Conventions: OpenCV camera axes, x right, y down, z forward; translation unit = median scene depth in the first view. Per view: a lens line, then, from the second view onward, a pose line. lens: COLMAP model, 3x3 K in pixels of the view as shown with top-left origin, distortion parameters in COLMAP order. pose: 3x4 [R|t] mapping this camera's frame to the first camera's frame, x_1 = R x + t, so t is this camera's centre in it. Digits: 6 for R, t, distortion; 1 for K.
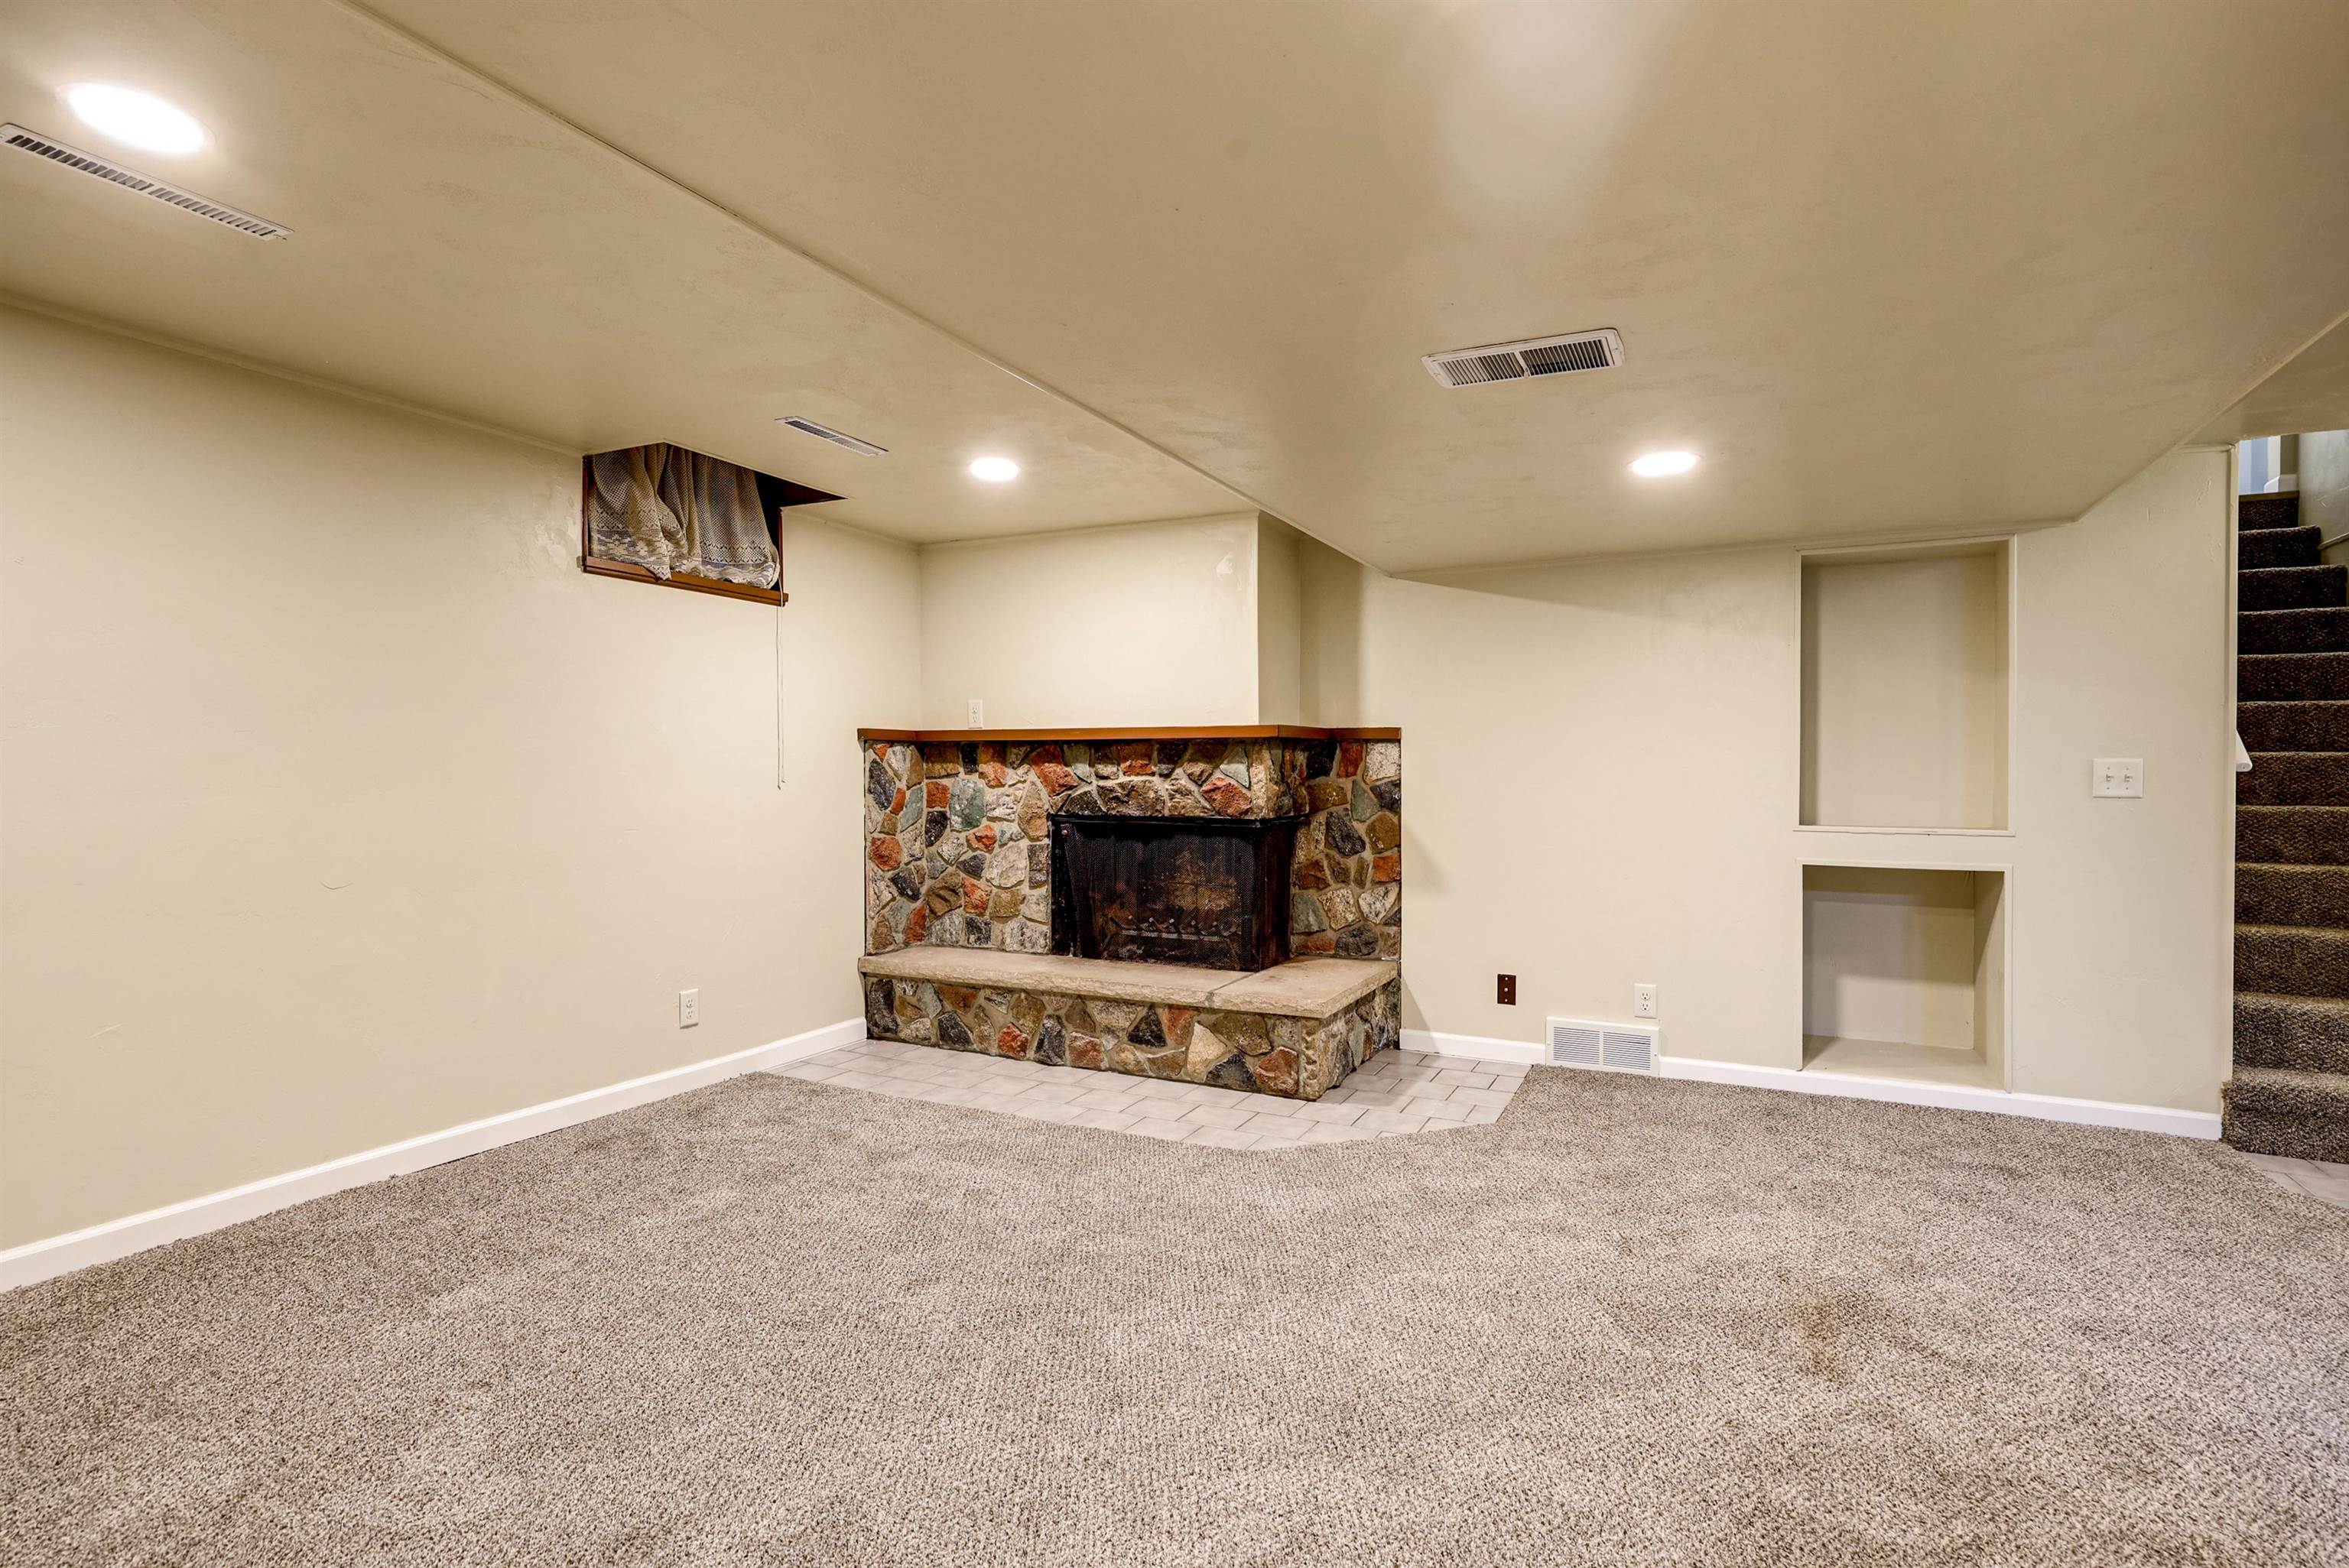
lens RADIAL K [[1211.6, 0, 1166.7], [0, 1211.6, 777.8], [0, 0, 1]] dist [-0.000586, 0.002681]
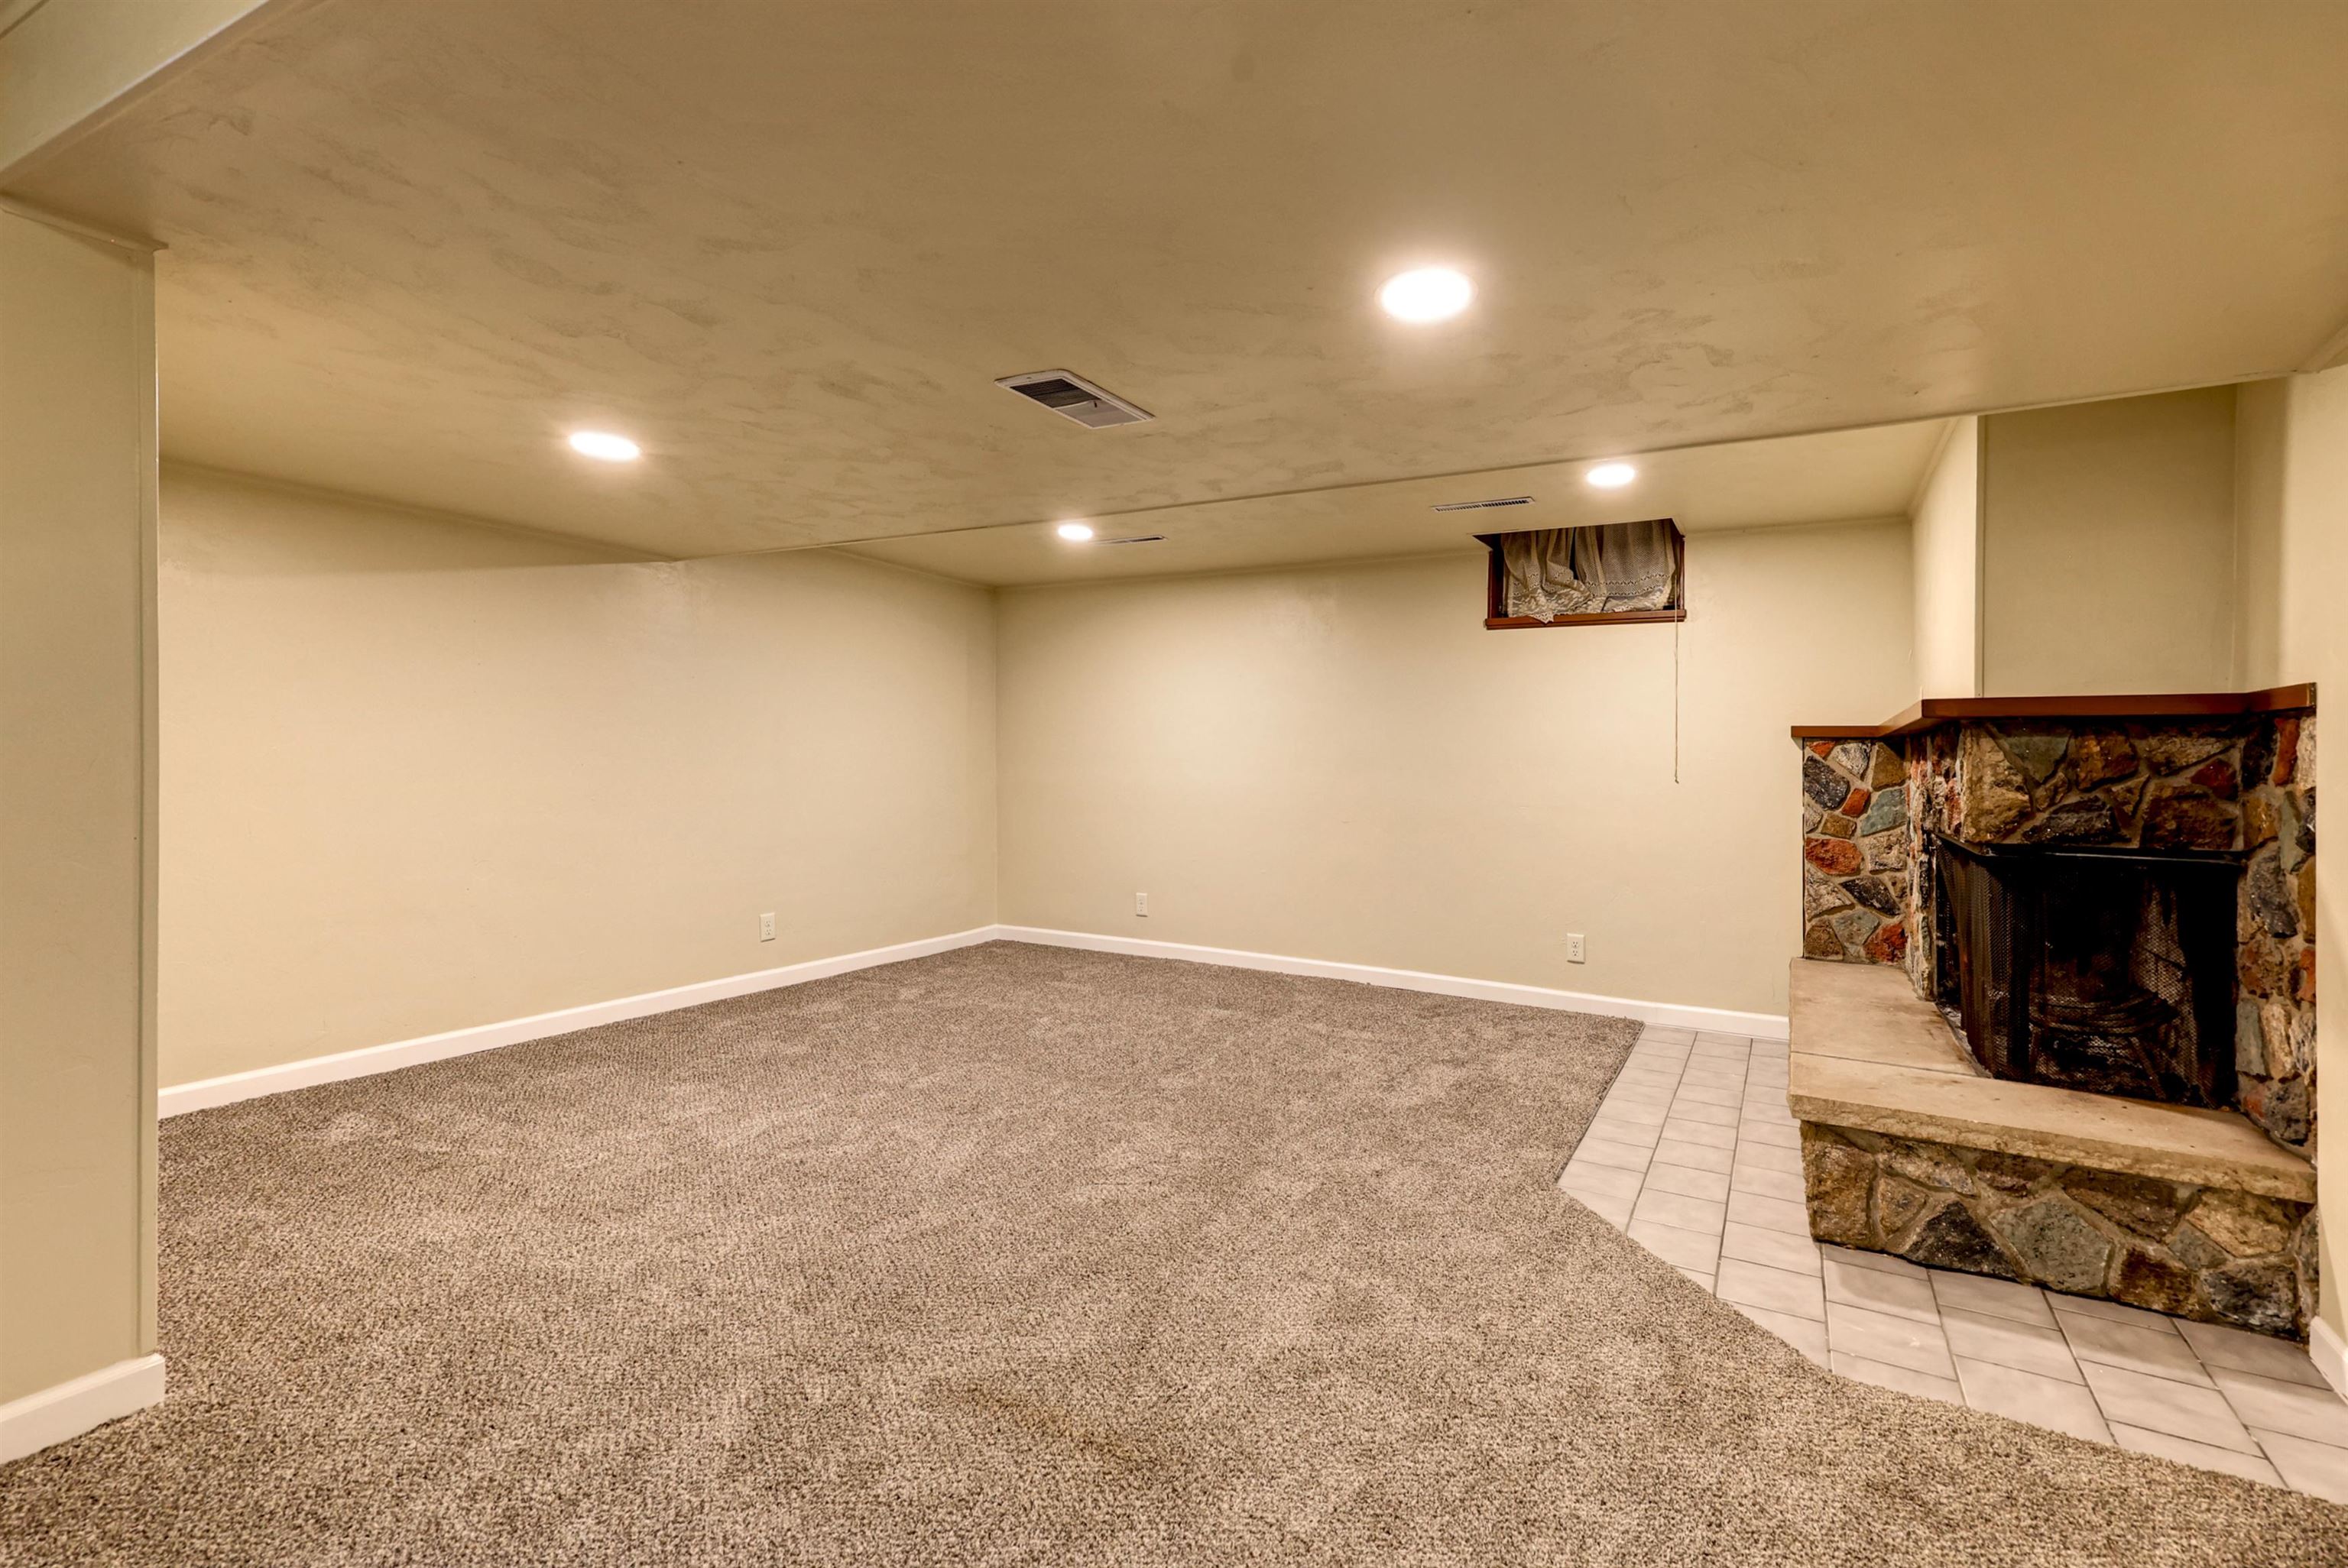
lens RADIAL K [[967.9, 0, 1162.3], [0, 967.9, 767.4], [0, 0, 1]] dist [-0.002307, 0.000800]
pose [[-0.078997, 0.005657, -0.996859, 0.614777], [-0.030020, 0.999517, 0.008051, 0.002653], [0.996423, 0.030561, -0.078789, 0.580121]]
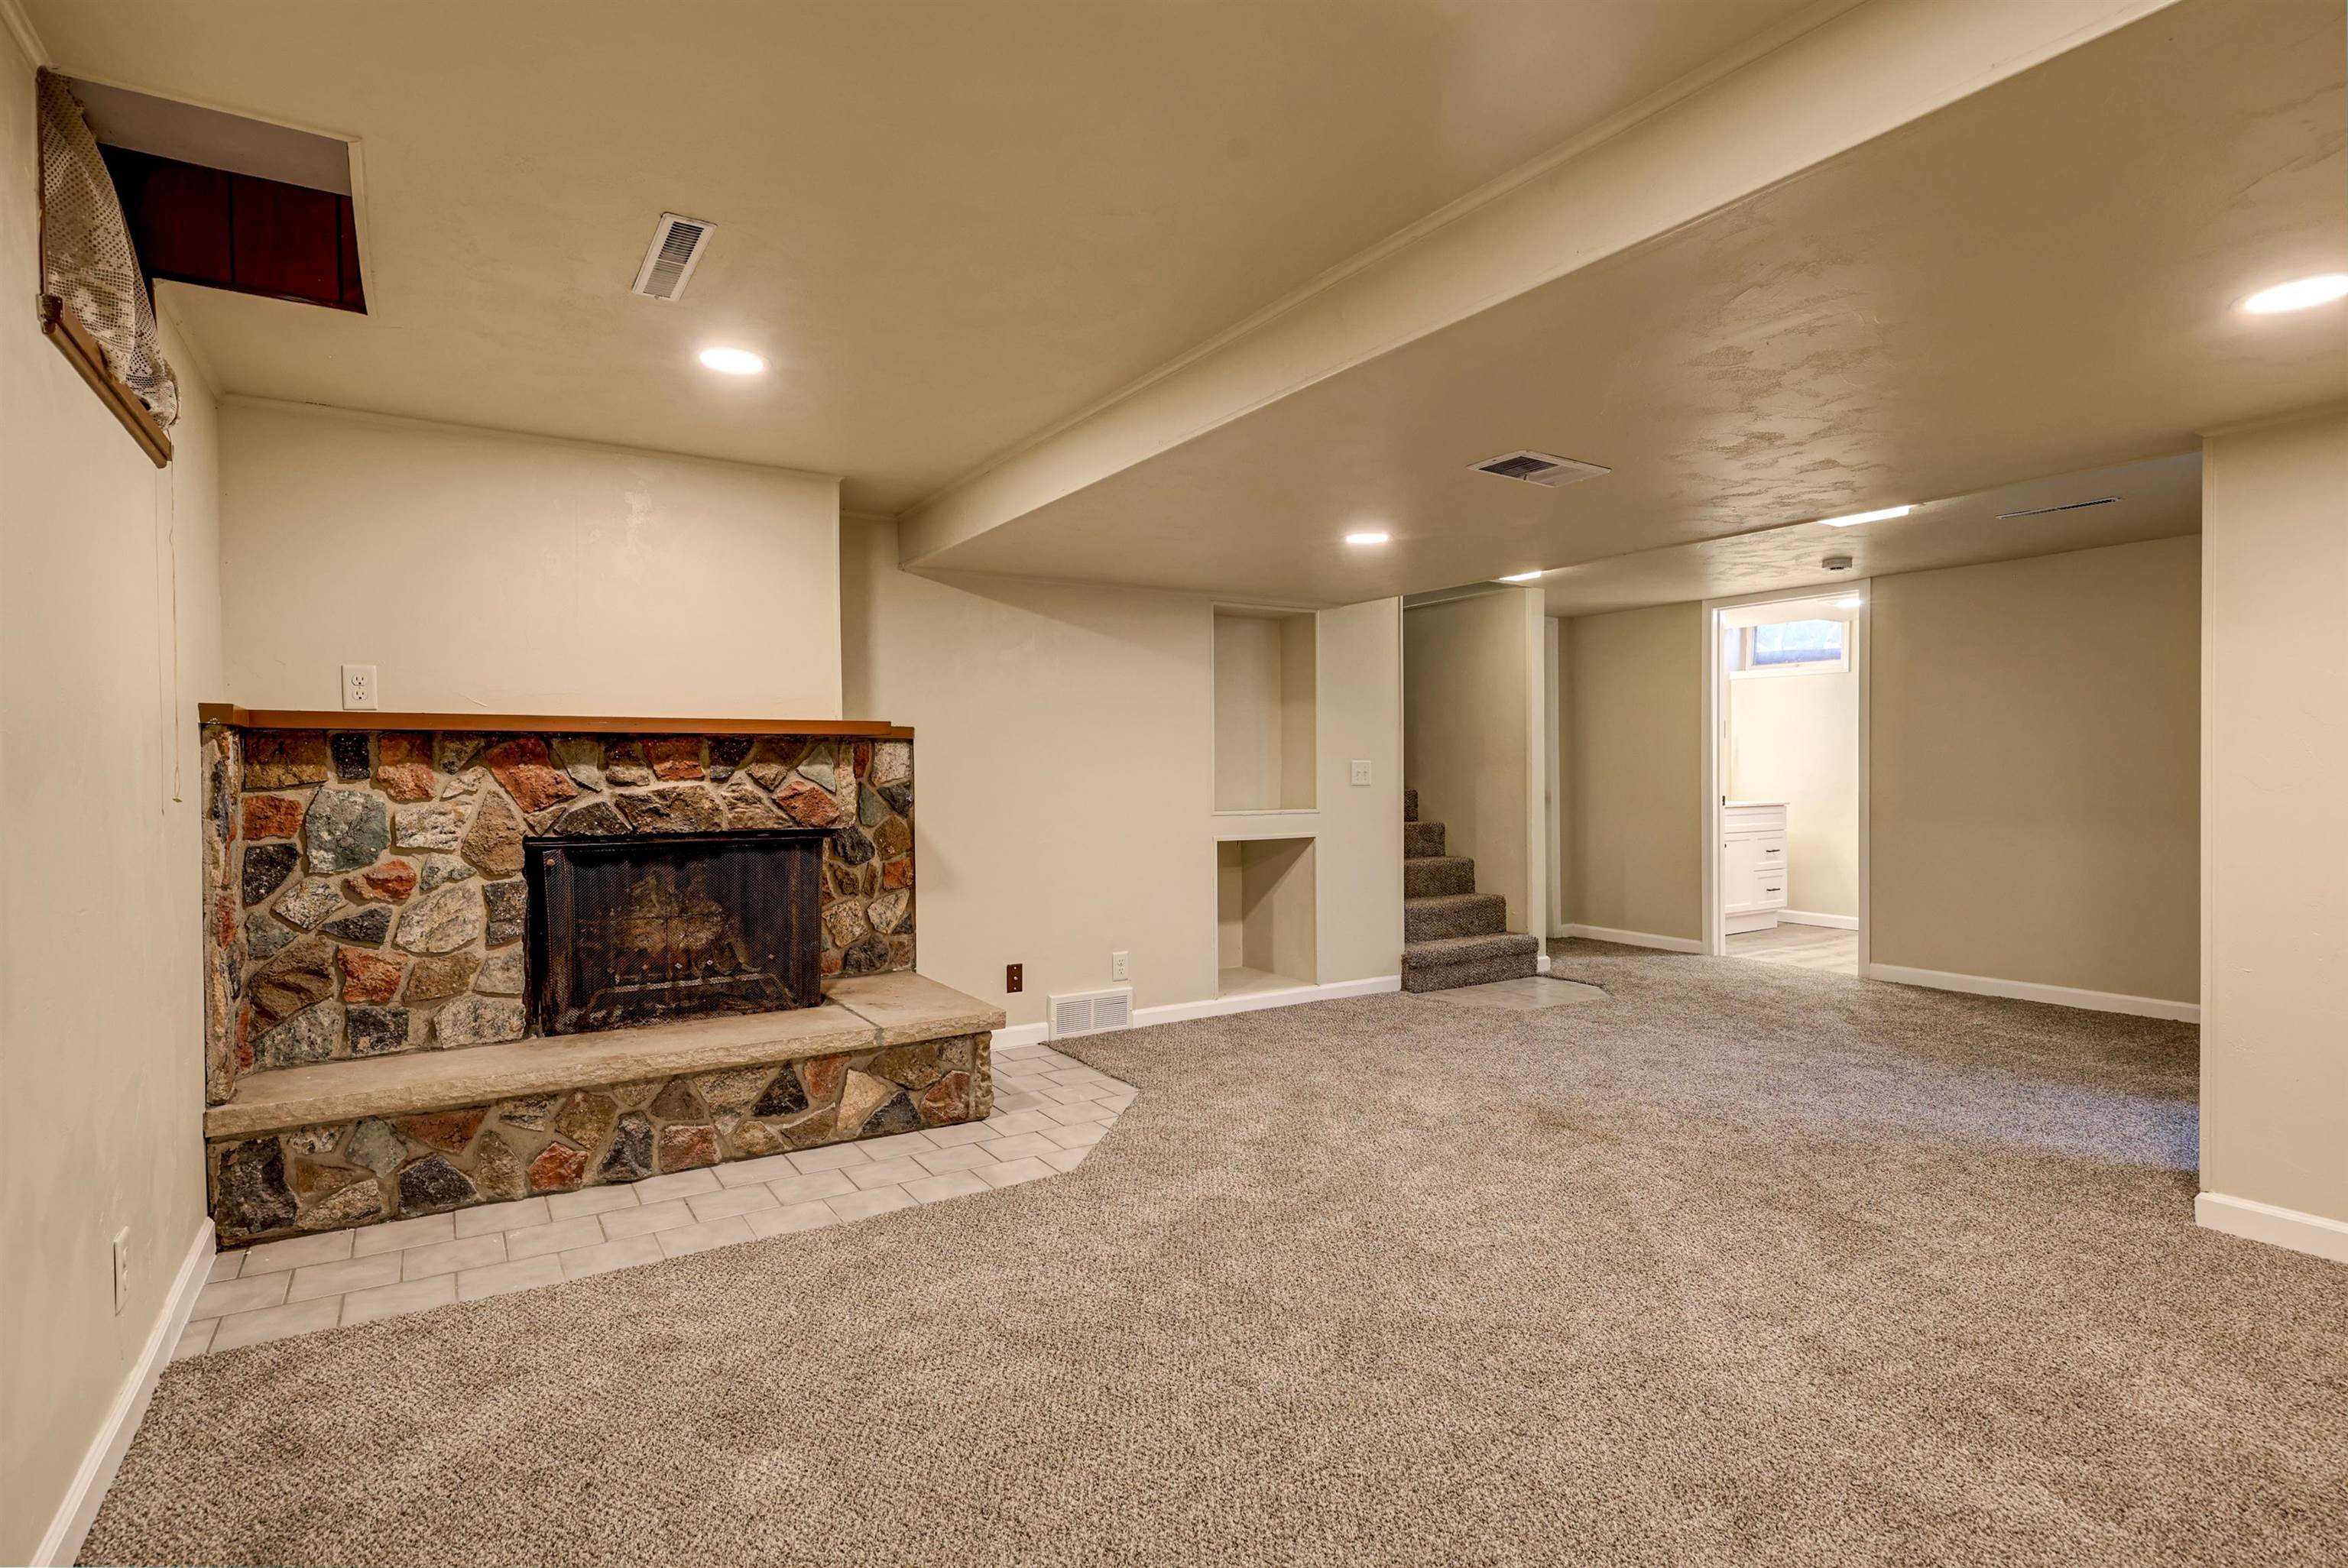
lens RADIAL K [[1211.0, 0, 1171.7], [0, 1211.0, 773.1], [0, 0, 1]] dist [-0.000586, 0.002681]
pose [[0.481850, -0.007886, 0.876218, -0.560110], [0.010363, 0.999941, 0.003300, -0.005778], [-0.876193, 0.007490, 0.481903, 0.359133]]
